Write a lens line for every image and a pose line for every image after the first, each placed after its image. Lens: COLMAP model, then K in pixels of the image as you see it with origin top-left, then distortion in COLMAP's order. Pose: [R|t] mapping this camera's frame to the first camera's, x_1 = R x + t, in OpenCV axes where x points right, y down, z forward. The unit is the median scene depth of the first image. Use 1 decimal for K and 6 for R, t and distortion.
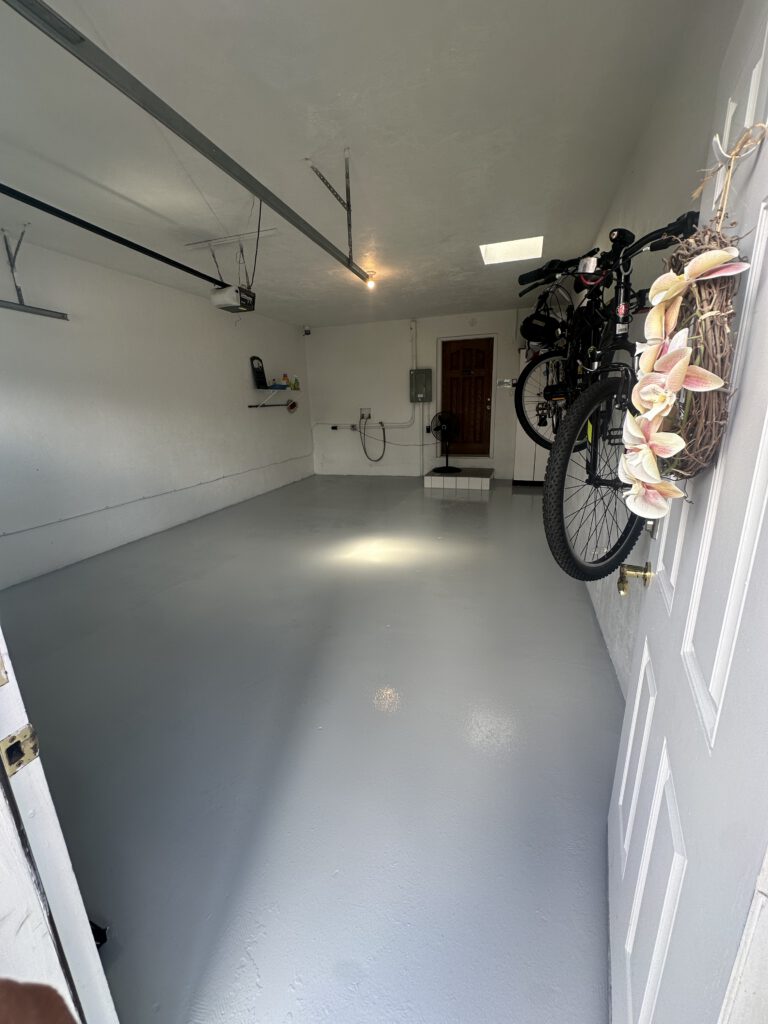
lens RADIAL K [[408.3, 0, 385.3], [0, 408.3, 511.3], [0, 0, 1]] dist [-0.001341, 0.000227]
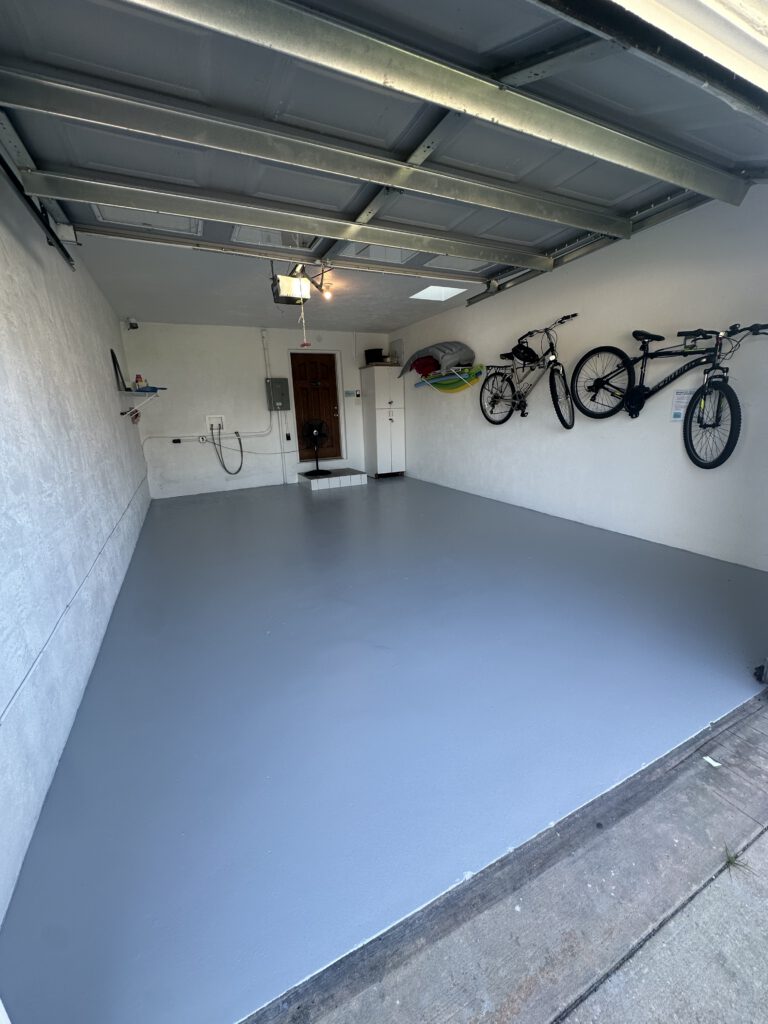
lens RADIAL K [[408.3, 0, 385.3], [0, 408.3, 511.3], [0, 0, 1]] dist [-0.001341, 0.000227]
pose [[0.726627, -0.164137, 0.667137, -0.438793], [0.190744, 0.981064, 0.033620, -0.005869], [-0.660022, 0.102823, 0.744176, 0.100175]]
